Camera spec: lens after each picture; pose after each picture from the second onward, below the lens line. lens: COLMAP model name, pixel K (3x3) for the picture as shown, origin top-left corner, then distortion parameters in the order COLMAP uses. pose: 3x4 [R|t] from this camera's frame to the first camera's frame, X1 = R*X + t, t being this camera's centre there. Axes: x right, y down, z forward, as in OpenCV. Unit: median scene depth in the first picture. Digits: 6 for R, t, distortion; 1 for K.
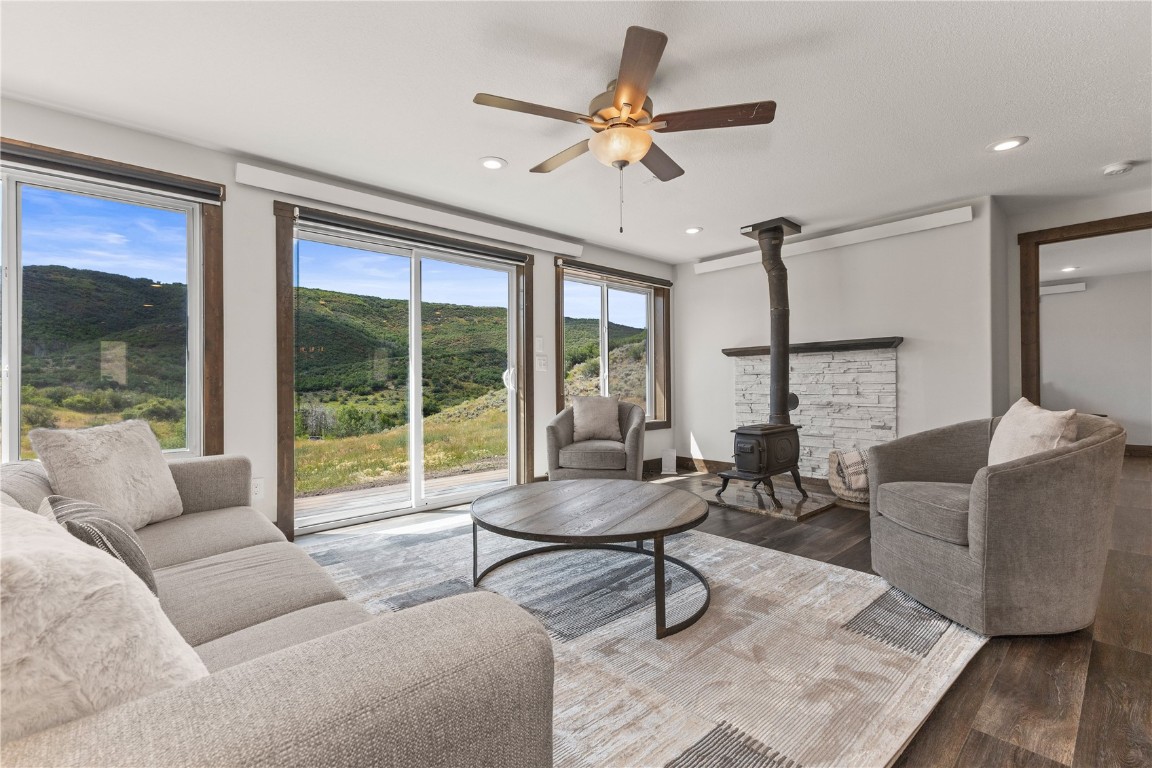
lens RADIAL K [[512.0, 0, 574.4], [0, 512.0, 381.1], [0, 0, 1]] dist [0.017590, -0.001067]
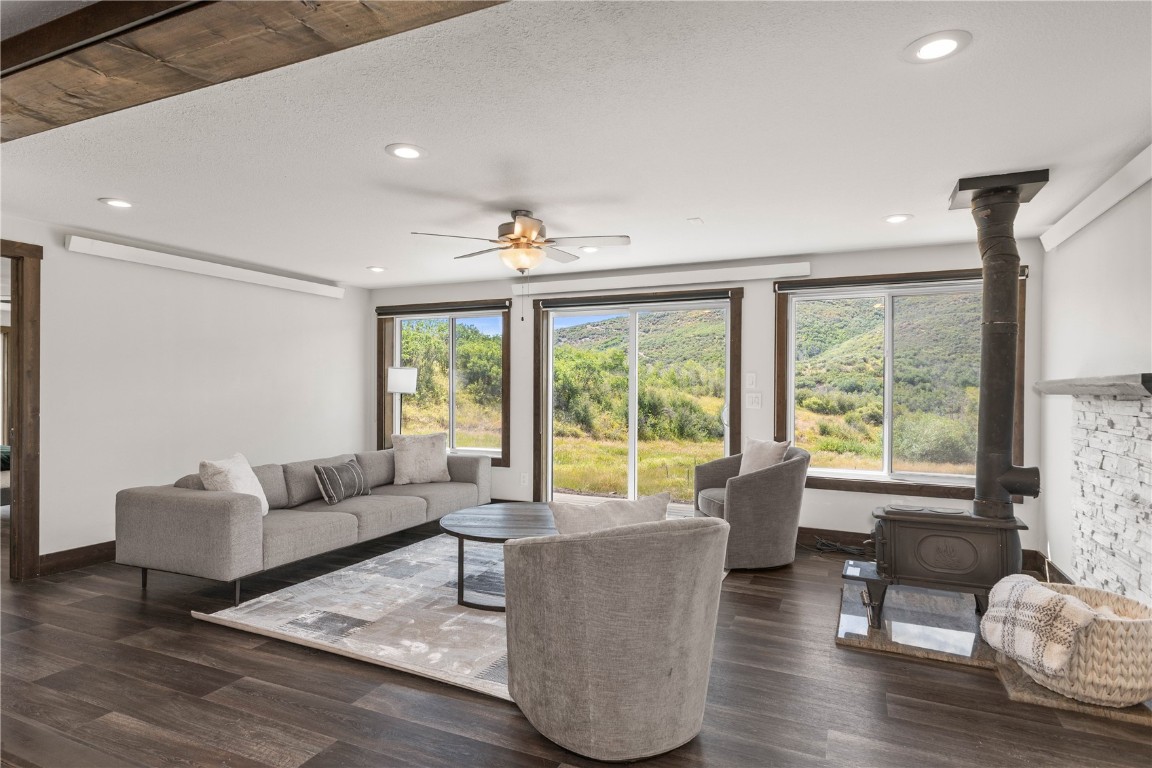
lens RADIAL K [[618.8, 0, 576.3], [0, 618.8, 387.5], [0, 0, 1]] dist [0.033375, 0.002014]
pose [[0.398485, 0.010474, -0.917115, 0.875337], [-0.003853, 0.999945, 0.009745, -0.070460], [0.917167, -0.000349, 0.398503, 0.259334]]
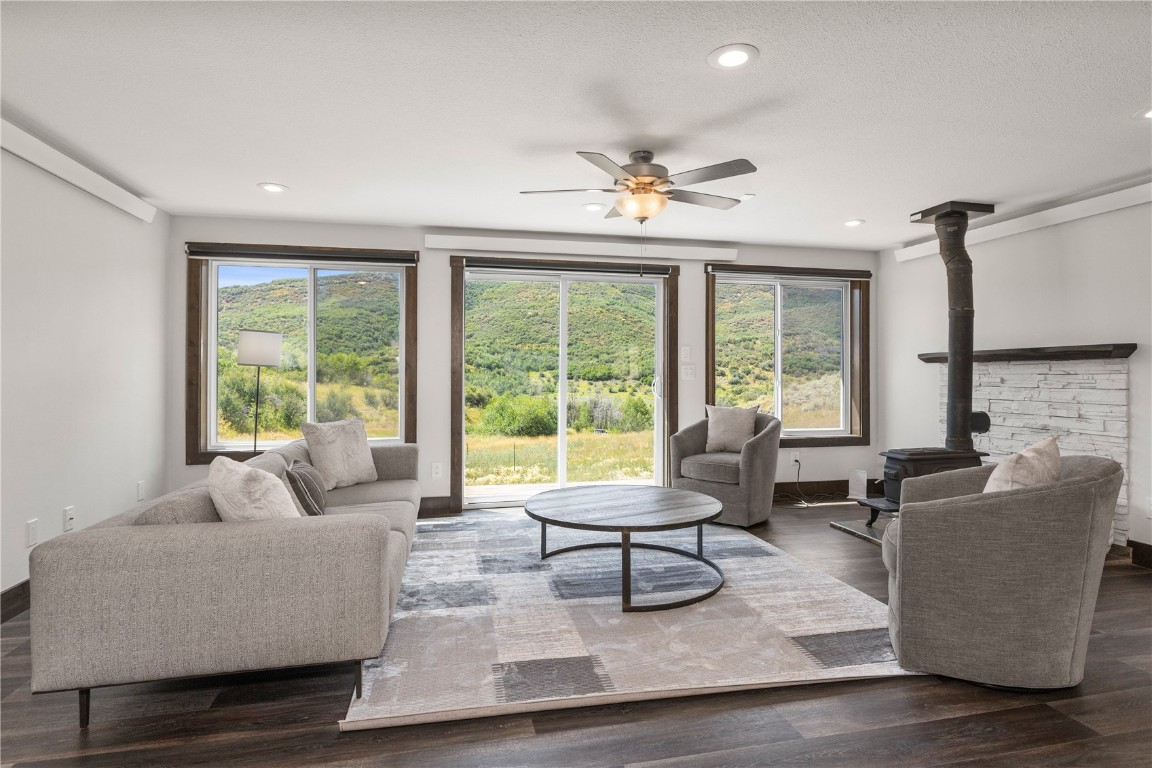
lens RADIAL K [[621.7, 0, 574.1], [0, 621.7, 365.0], [0, 0, 1]] dist [0.005573, 0.002704]
pose [[0.867779, 0.001364, -0.496949, 0.357593], [-0.005298, 0.999965, -0.006505, -0.041161], [0.496922, 0.008278, 0.867756, -0.170880]]
